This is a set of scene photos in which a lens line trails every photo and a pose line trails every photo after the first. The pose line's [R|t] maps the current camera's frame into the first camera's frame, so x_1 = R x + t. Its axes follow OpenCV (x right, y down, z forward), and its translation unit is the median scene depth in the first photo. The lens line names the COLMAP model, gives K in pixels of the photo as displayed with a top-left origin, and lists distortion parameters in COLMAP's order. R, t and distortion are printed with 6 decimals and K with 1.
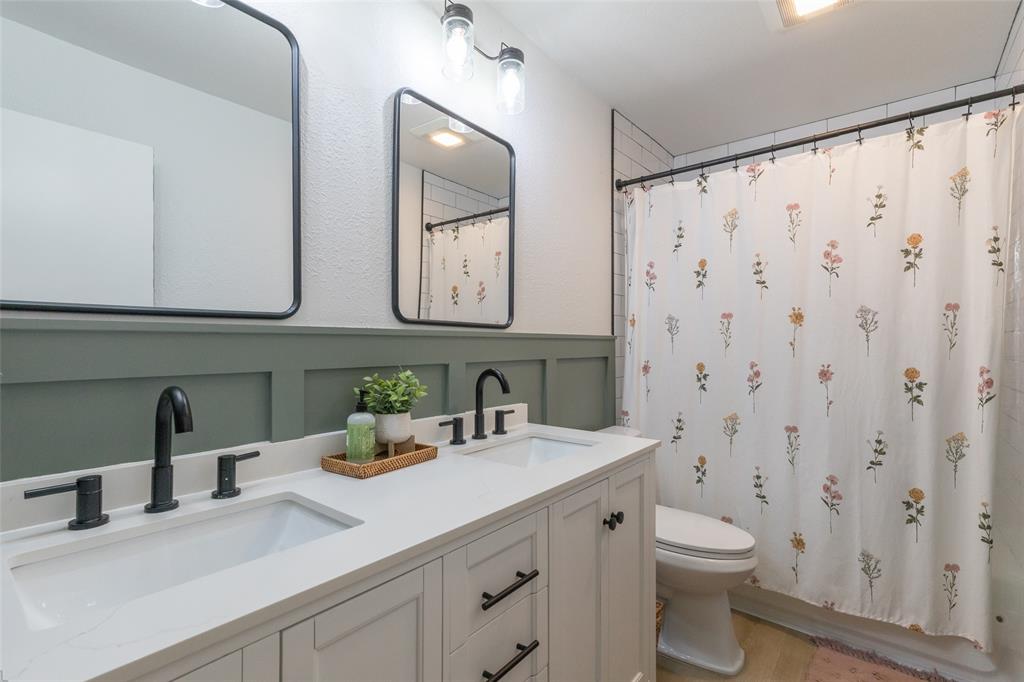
lens RADIAL K [[471.4, 0, 510.7], [0, 471.4, 345.7], [0, 0, 1]] dist [0.012219, 0.001451]
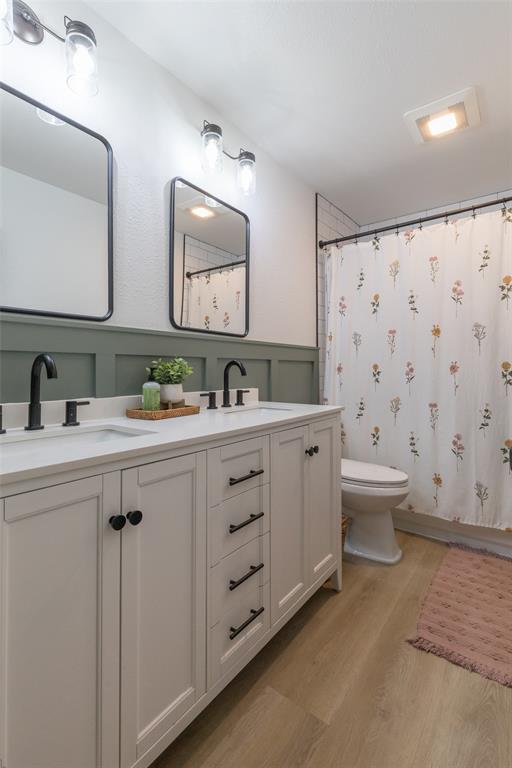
lens RADIAL K [[353.6, 0, 260.0], [0, 353.6, 362.7], [0, 0, 1]] dist [0.012219, 0.001451]
pose [[0.999376, -0.001476, 0.035280, 0.001997], [0.002004, 0.999886, -0.014952, 0.062009], [-0.035254, 0.015014, 0.999266, -0.123471]]
